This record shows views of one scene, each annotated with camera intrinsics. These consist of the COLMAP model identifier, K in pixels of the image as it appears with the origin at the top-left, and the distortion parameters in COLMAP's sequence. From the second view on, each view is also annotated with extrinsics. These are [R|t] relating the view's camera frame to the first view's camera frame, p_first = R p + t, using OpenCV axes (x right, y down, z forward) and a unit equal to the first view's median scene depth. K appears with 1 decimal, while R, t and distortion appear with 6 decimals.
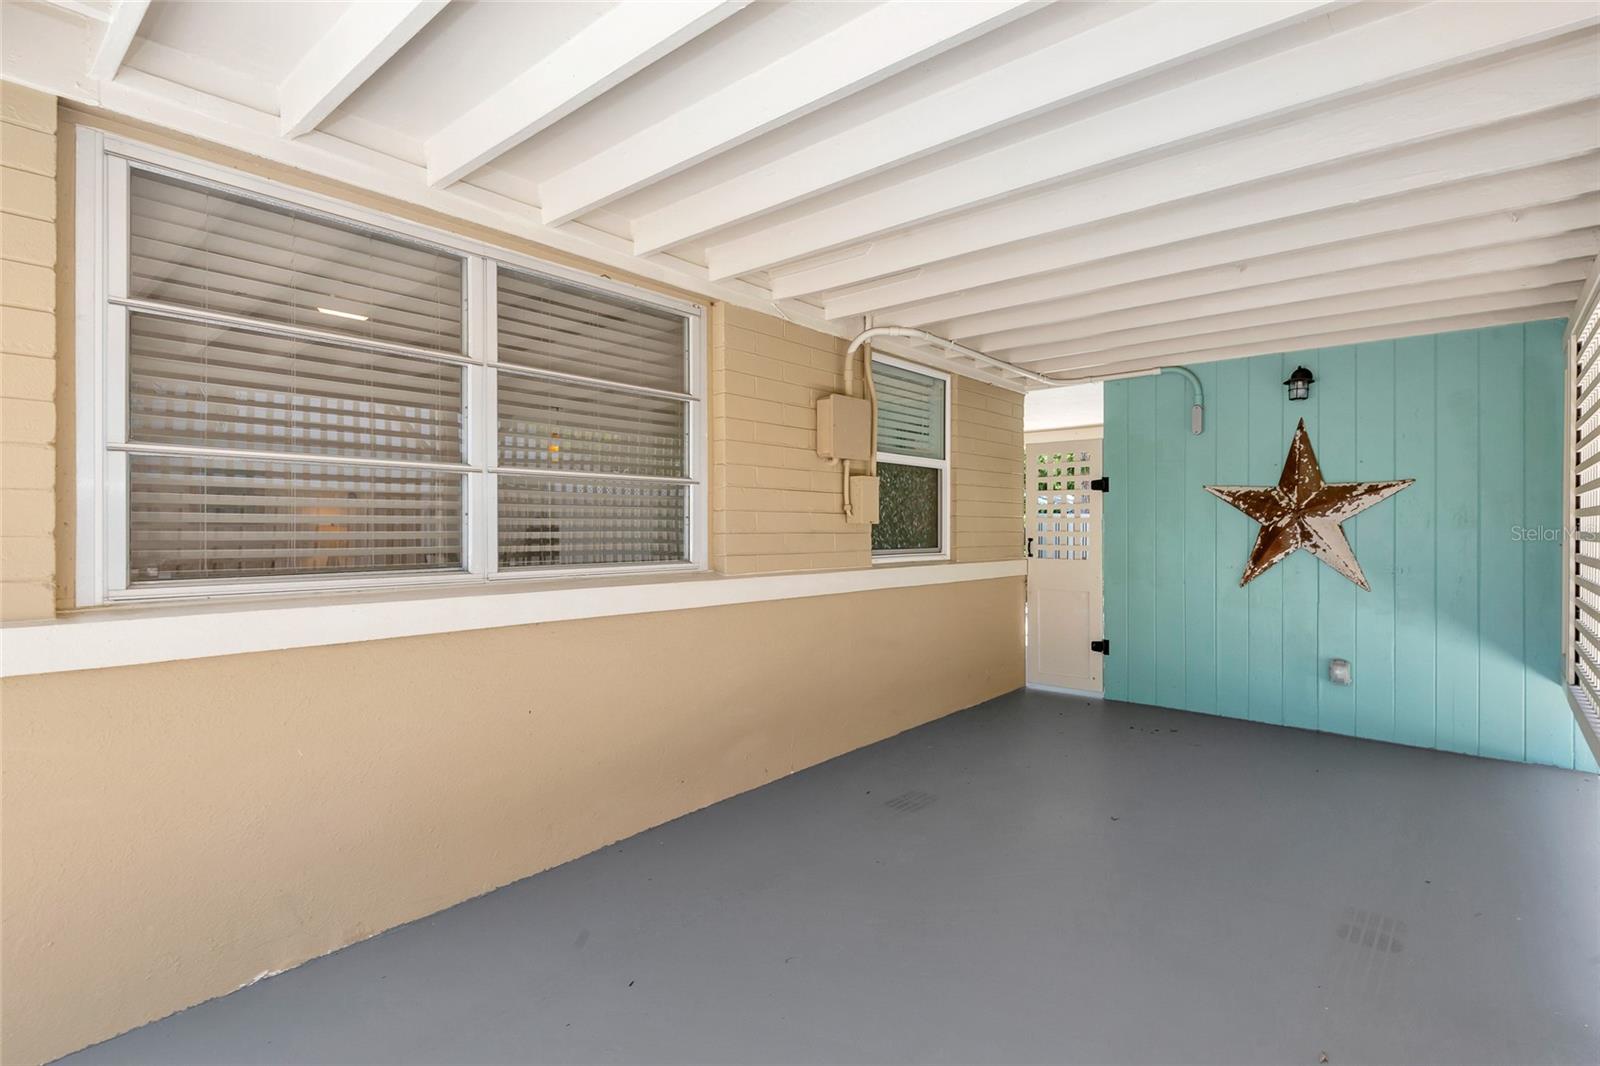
lens RADIAL K [[761.8, 0, 798.6], [0, 761.8, 531.2], [0, 0, 1]] dist [0.010475, -0.007519]
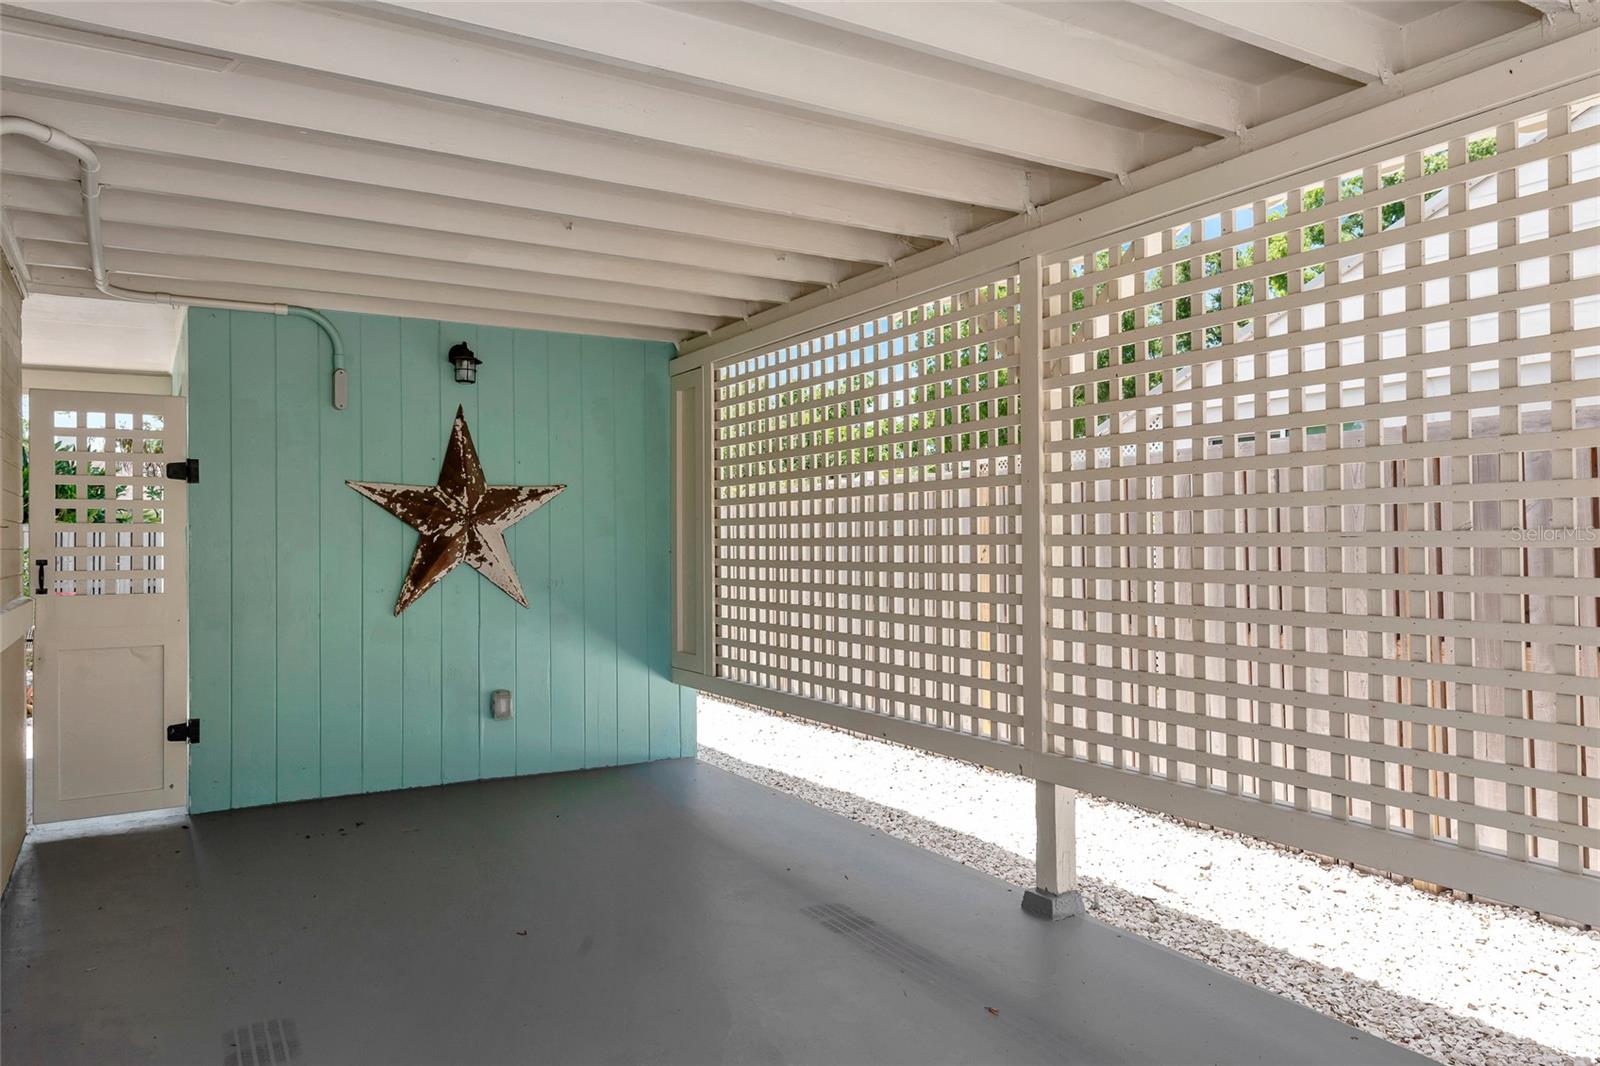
lens RADIAL K [[1091.1, 0, 792.0], [0, 1091.1, 520.9], [0, 0, 1]] dist [0.024577, 0.001023]
pose [[0.320115, 0.010945, 0.947315, -0.344539], [0.013730, 0.999775, -0.016190, 0.001404], [-0.947279, 0.018189, 0.319893, 0.285307]]
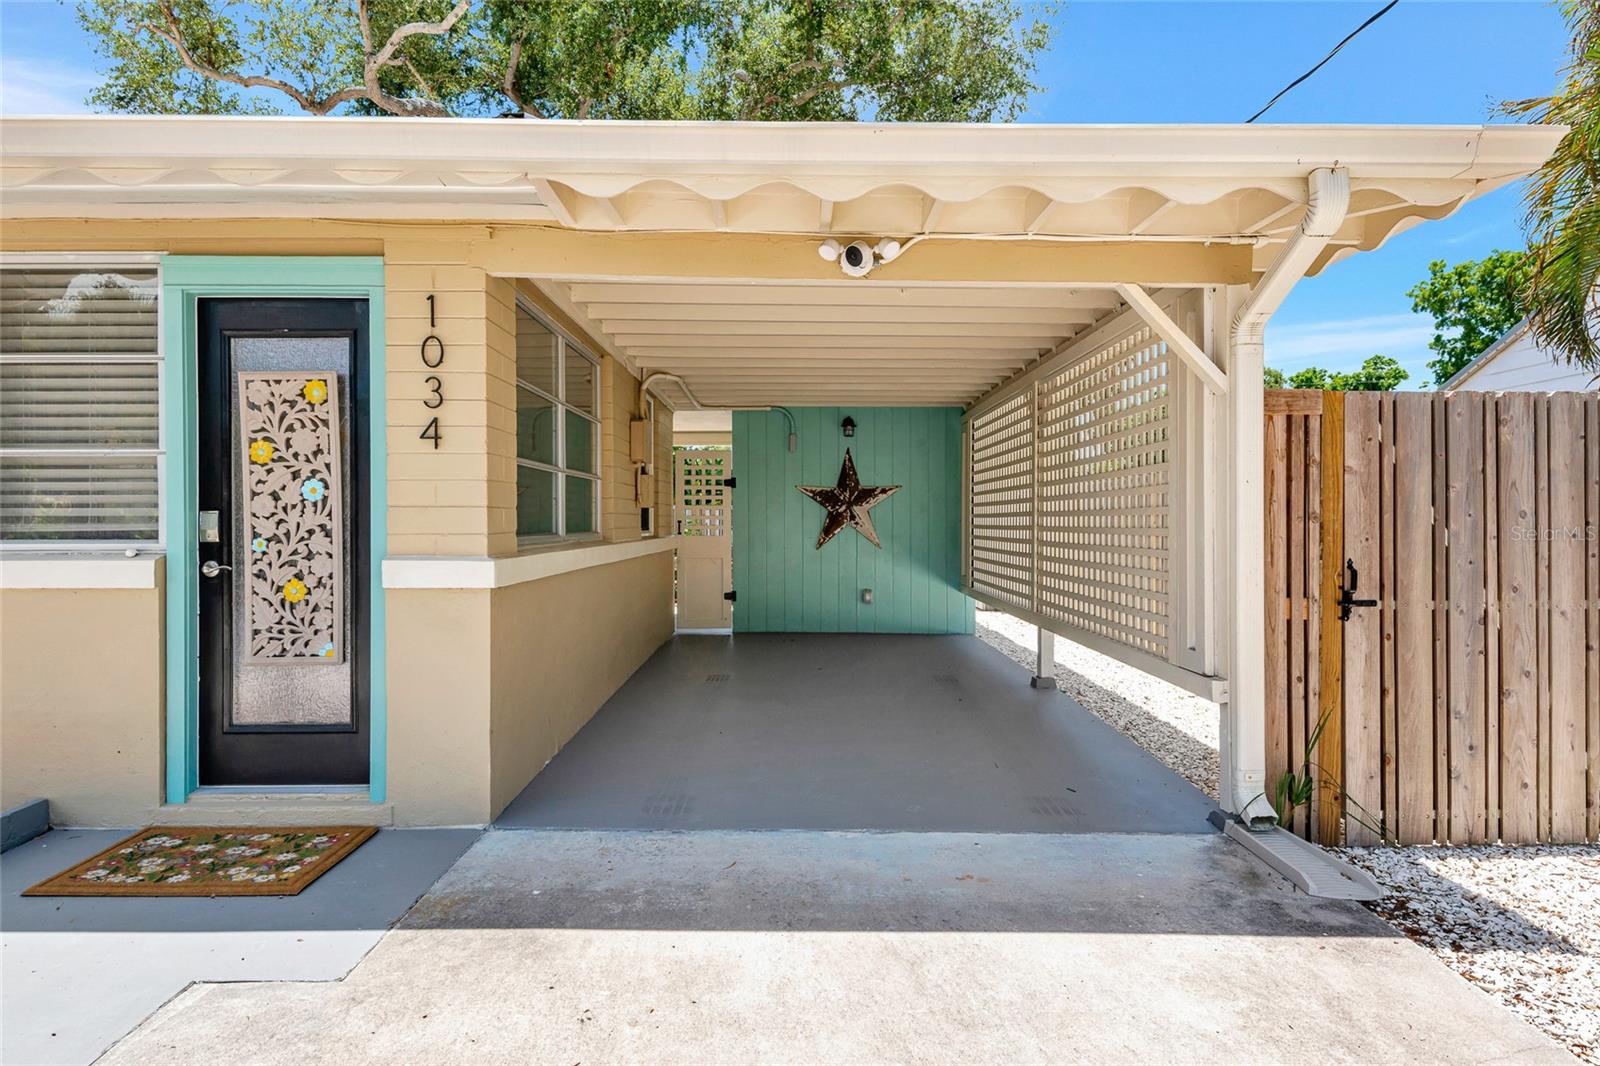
lens RADIAL K [[946.1, 0, 799.3], [0, 946.1, 526.6], [0, 0, 1]] dist [0.021920, -0.001557]
pose [[0.755048, -0.006226, 0.655640, -0.778695], [0.004385, 0.999980, 0.004447, 0.016318], [-0.655655, -0.000482, 0.755061, -0.490430]]
